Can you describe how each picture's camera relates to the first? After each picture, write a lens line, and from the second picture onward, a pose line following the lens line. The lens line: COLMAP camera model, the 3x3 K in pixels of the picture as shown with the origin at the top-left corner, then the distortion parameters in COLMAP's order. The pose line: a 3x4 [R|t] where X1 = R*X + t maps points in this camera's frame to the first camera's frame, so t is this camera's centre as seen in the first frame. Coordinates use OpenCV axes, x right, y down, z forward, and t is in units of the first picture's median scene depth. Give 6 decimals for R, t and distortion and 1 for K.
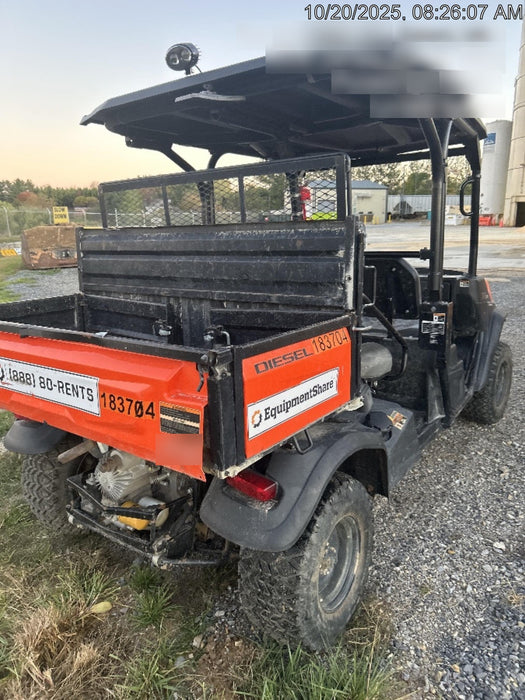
lens RADIAL K [[552.4, 0, 262.1], [0, 552.4, 349.9], [0, 0, 1]] dist [0.015276, -0.012614]
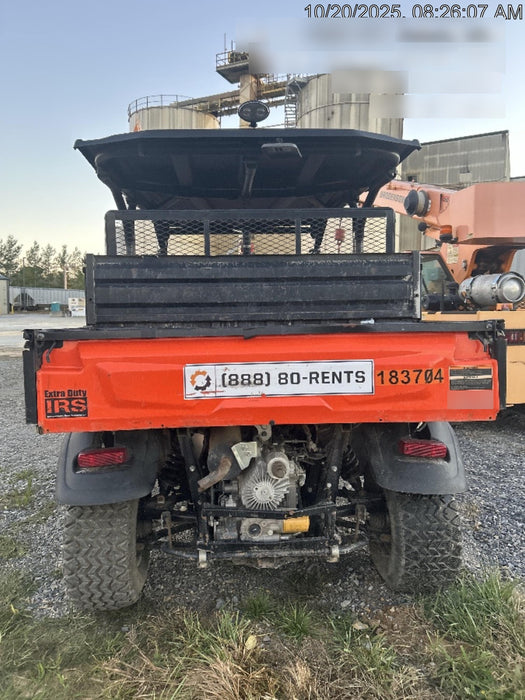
lens RADIAL K [[552.4, 0, 261.4], [0, 552.4, 350.7], [0, 0, 1]] dist [0.015276, -0.012614]
pose [[0.763295, -0.023320, 0.645629, -1.092218], [0.133228, 0.983550, -0.121983, 0.128108], [-0.632164, 0.179125, 0.753845, 0.256868]]
